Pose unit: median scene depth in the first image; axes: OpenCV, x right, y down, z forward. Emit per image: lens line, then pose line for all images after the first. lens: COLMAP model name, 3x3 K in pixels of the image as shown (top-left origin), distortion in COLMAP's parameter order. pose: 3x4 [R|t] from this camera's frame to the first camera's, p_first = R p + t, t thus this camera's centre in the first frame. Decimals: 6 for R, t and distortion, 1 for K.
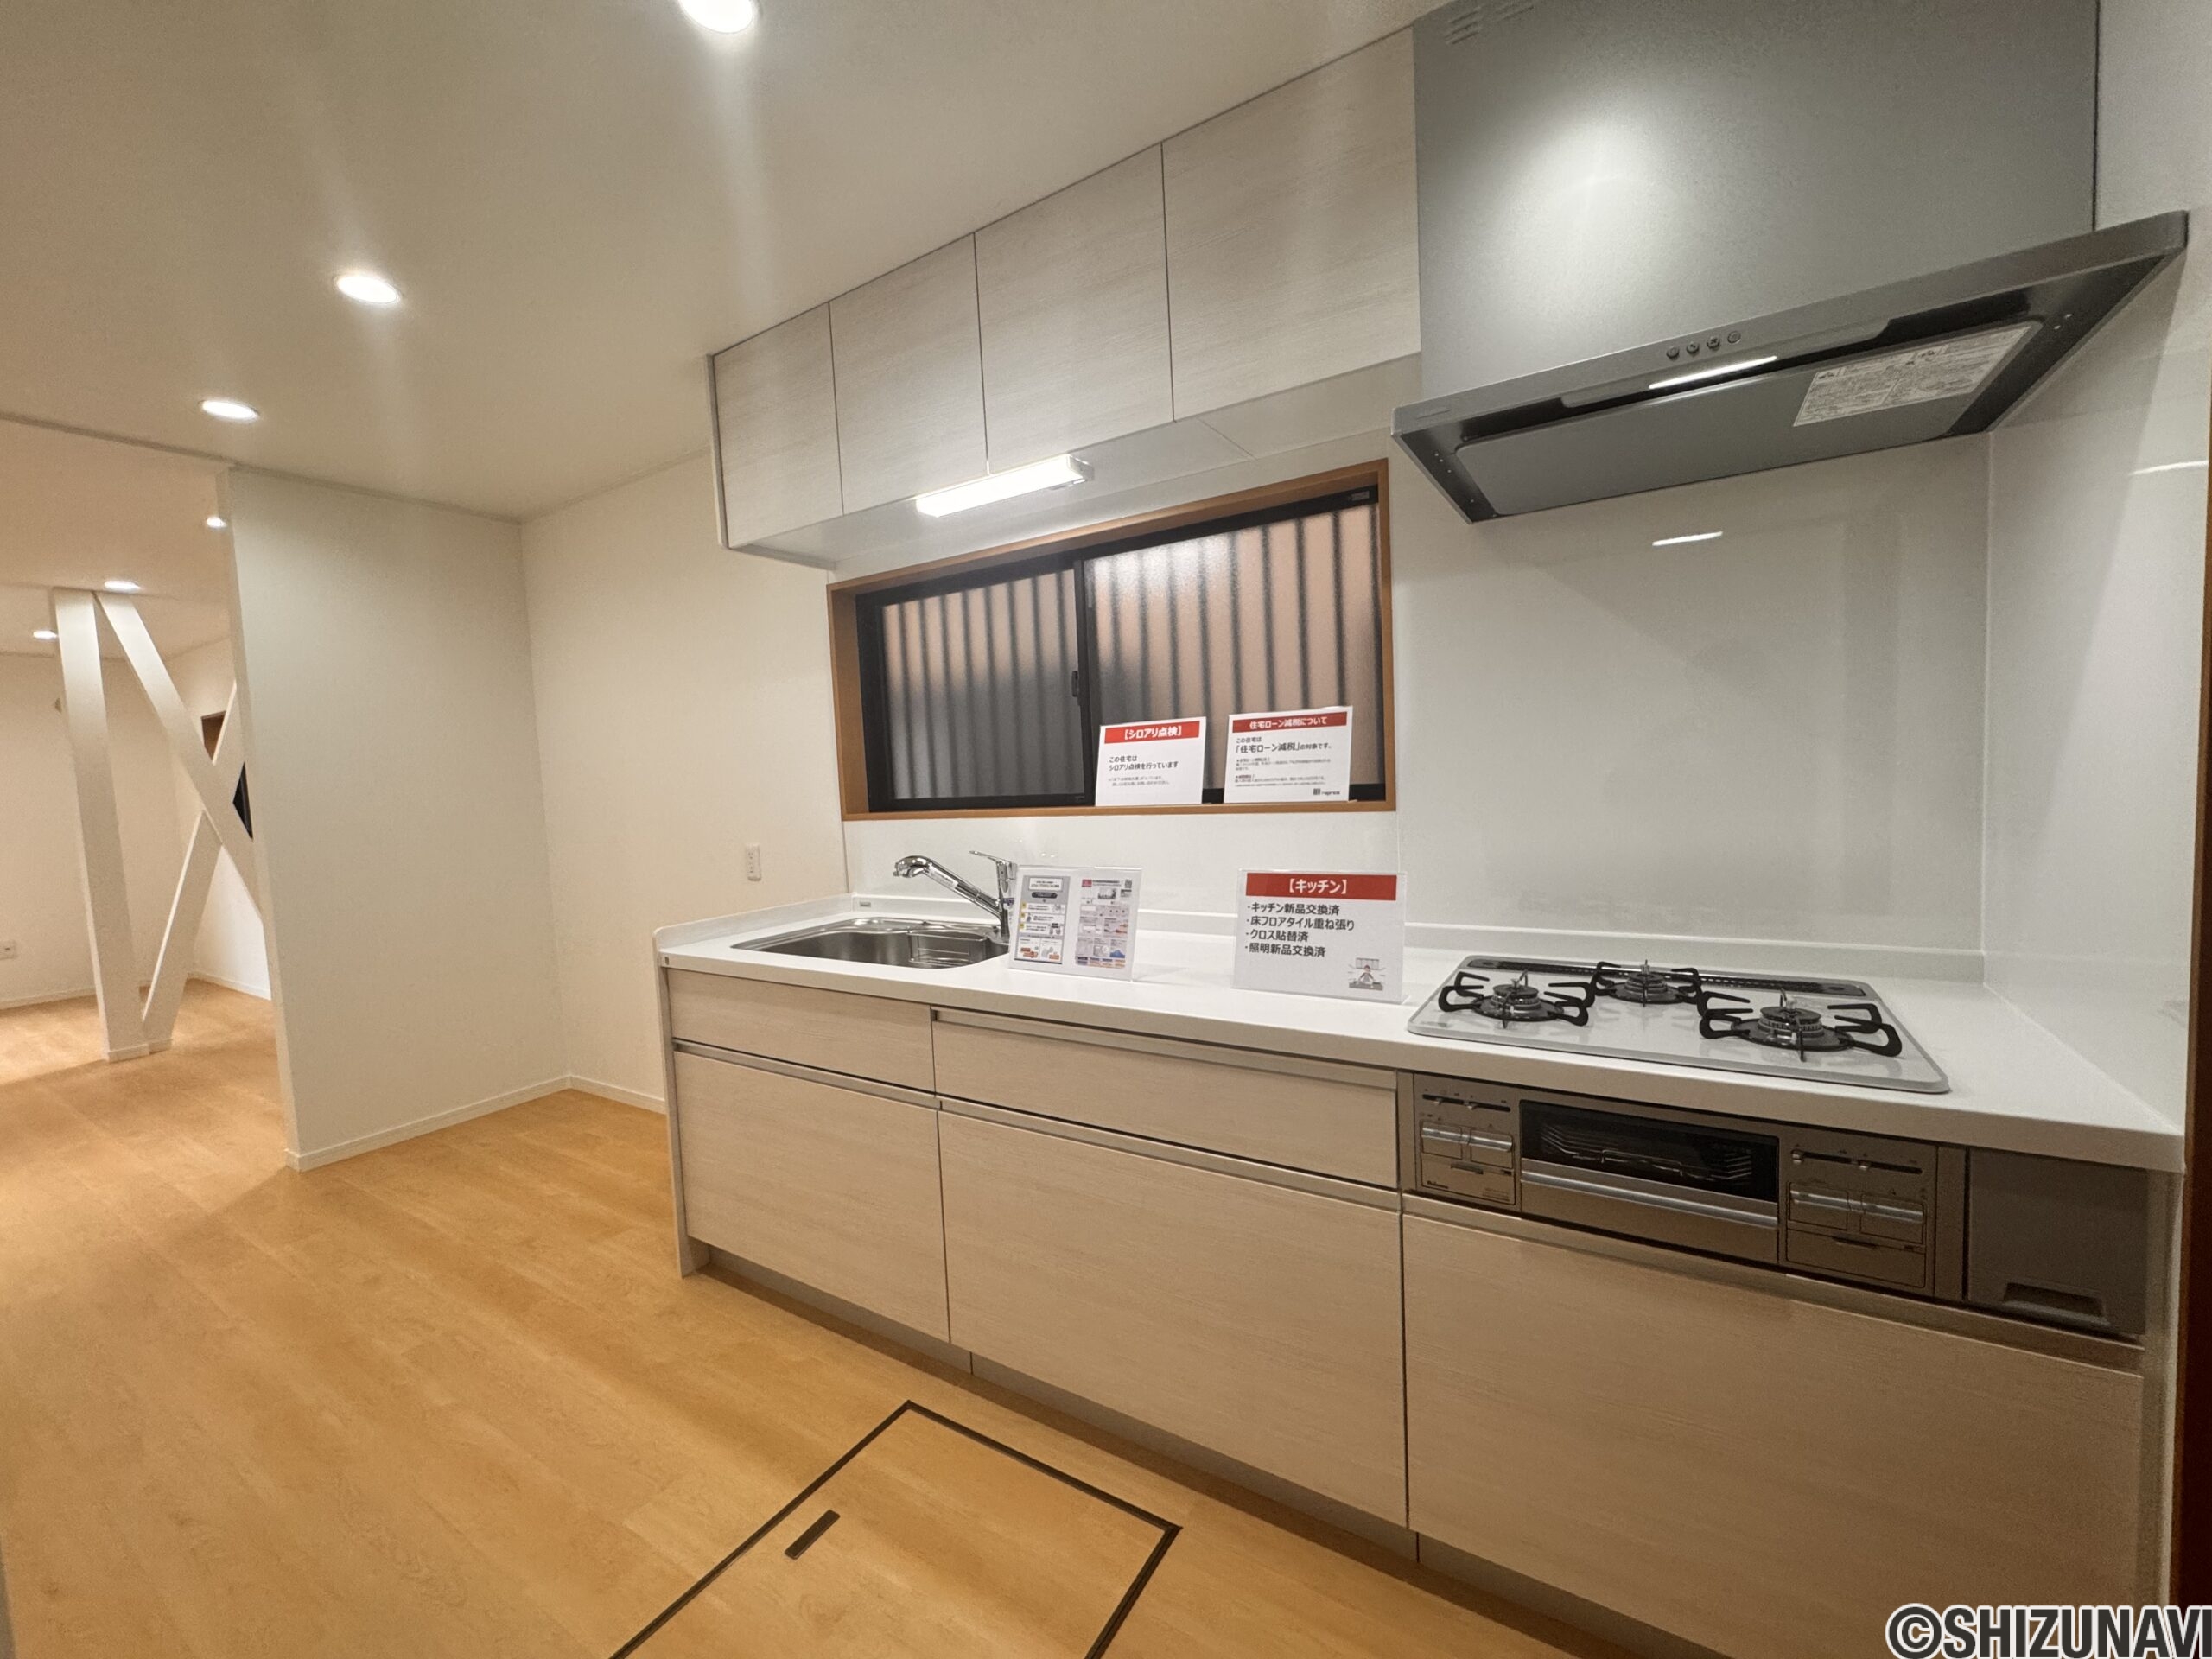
lens RADIAL K [[881.4, 0, 1103.3], [0, 881.4, 837.9], [0, 0, 1]] dist [0.000935, 0.000417]
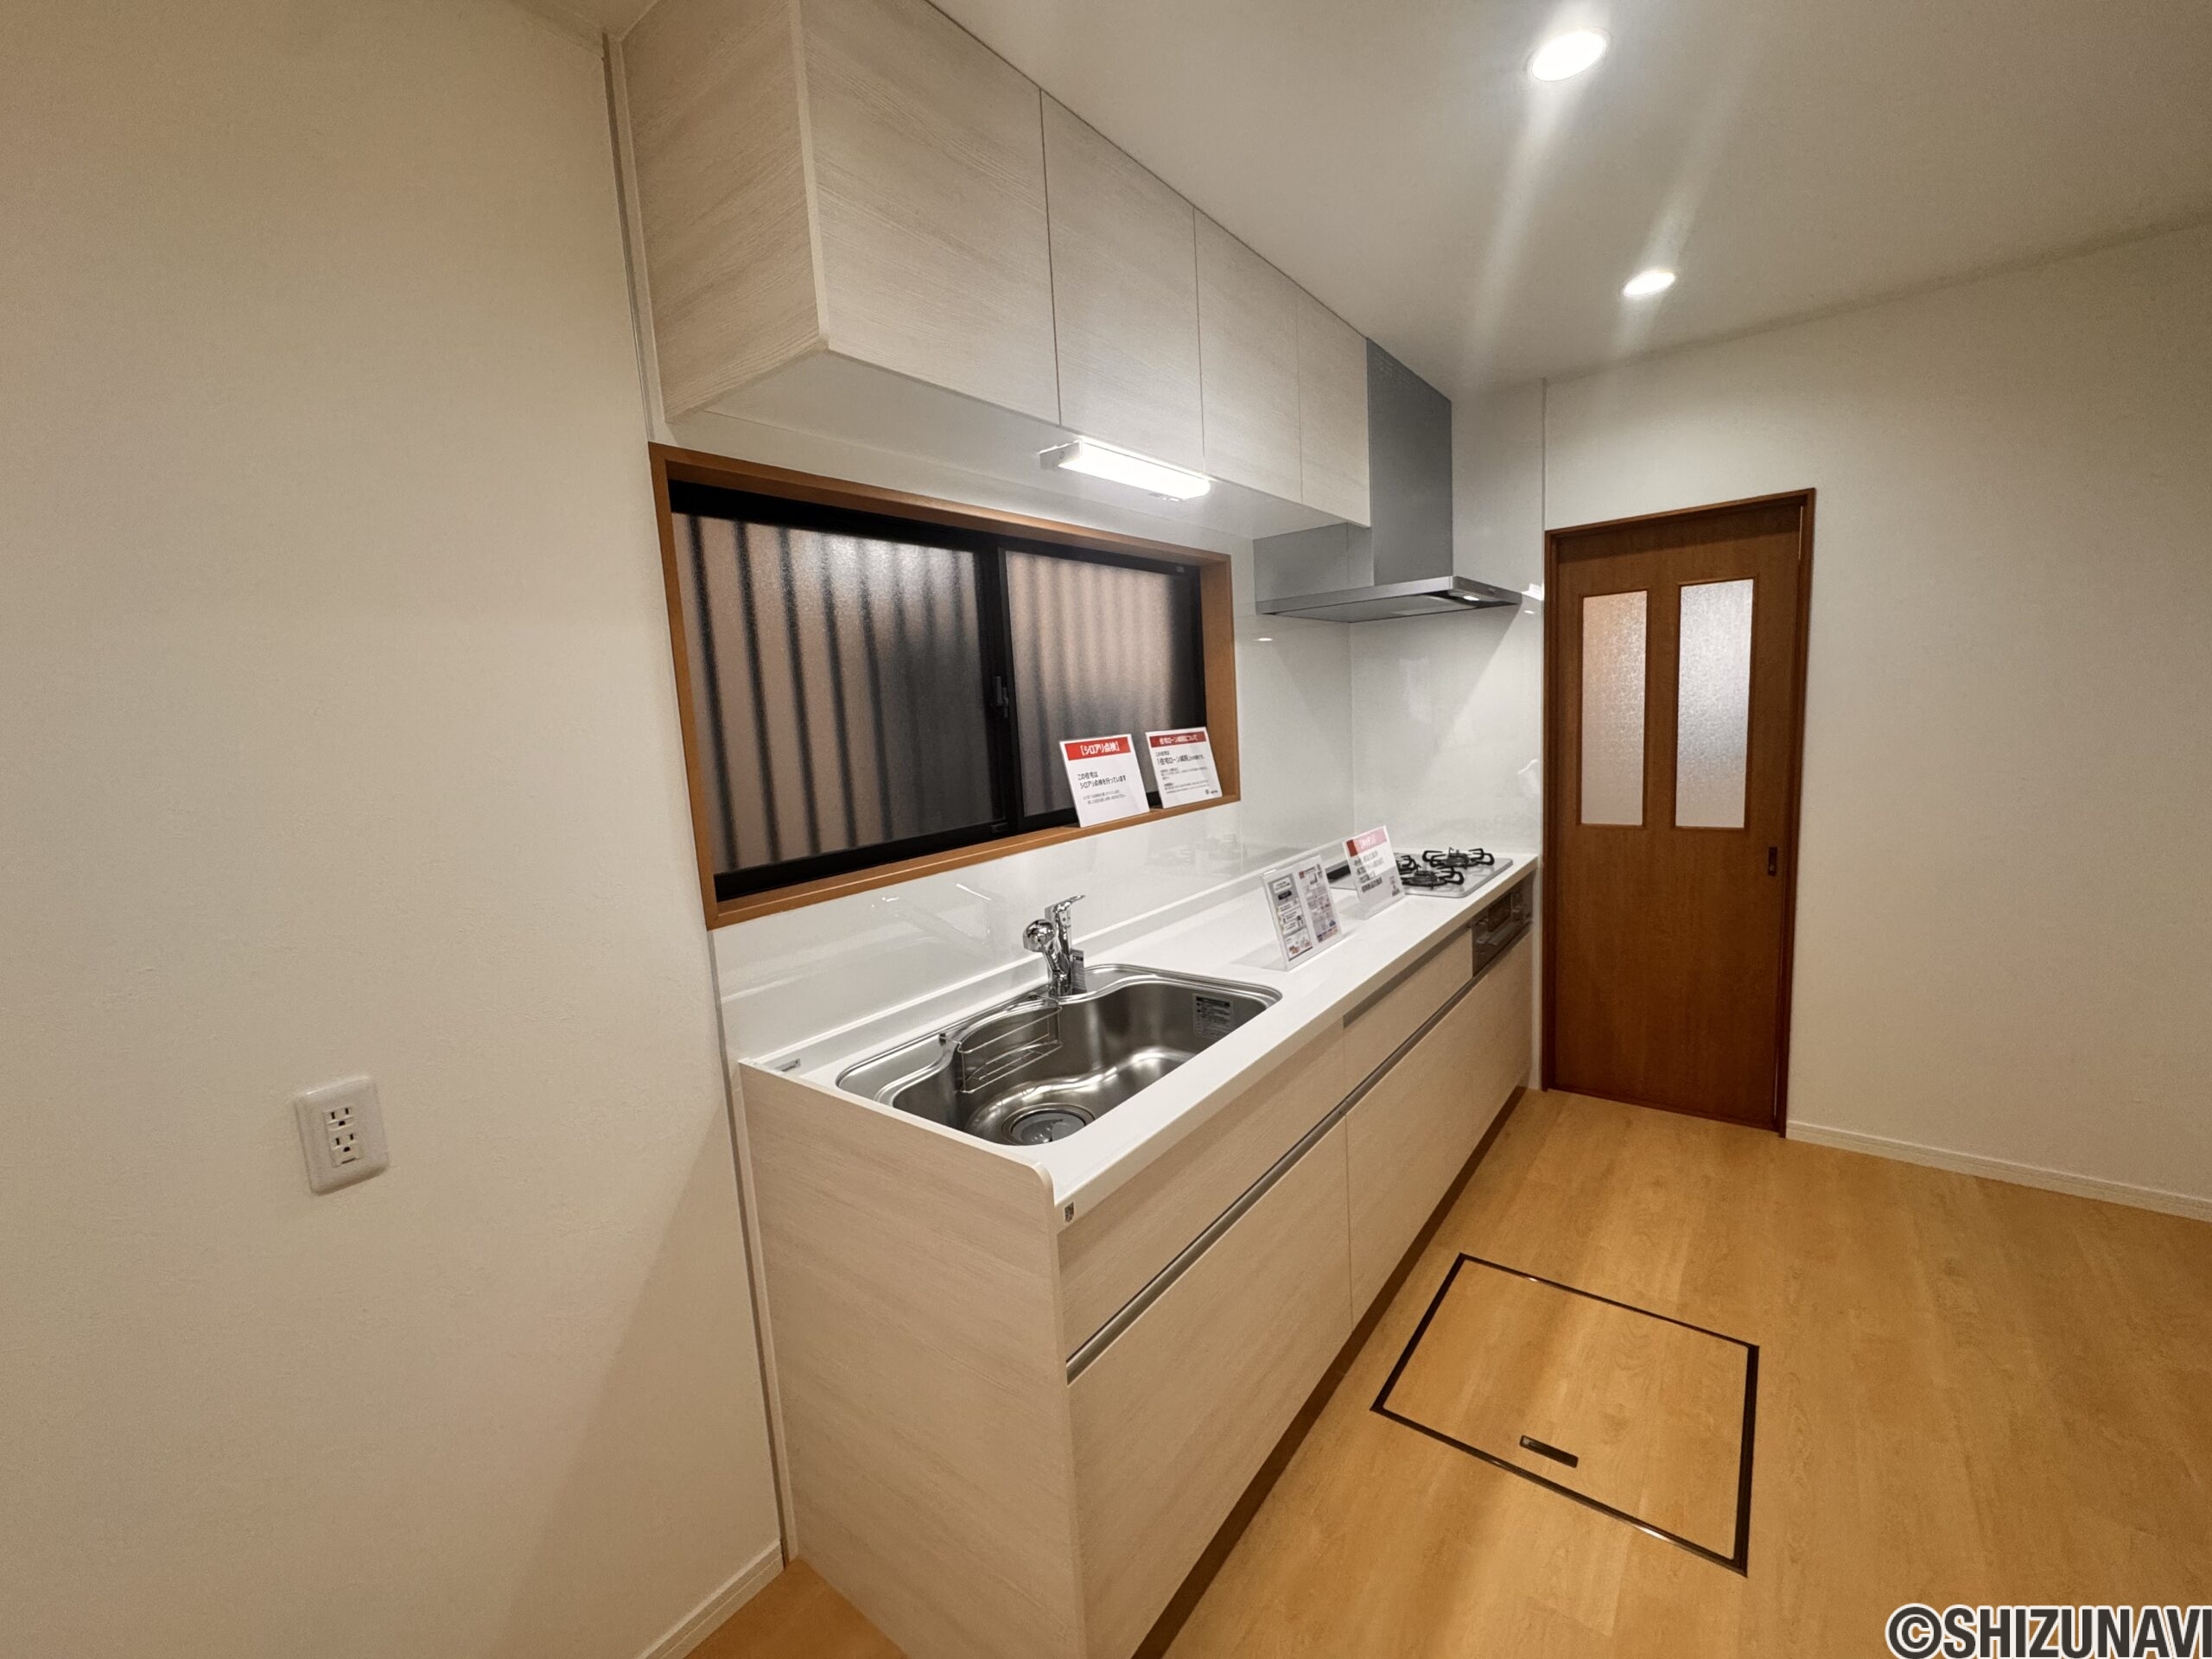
lens RADIAL K [[881.4, 0, 1103.3], [0, 881.4, 822.5], [0, 0, 1]] dist [0.000935, 0.000417]
pose [[0.102430, -0.087411, 0.990892, -1.016375], [0.124658, 0.989407, 0.074394, -0.116669], [-0.986898, 0.115903, 0.112242, 0.949029]]
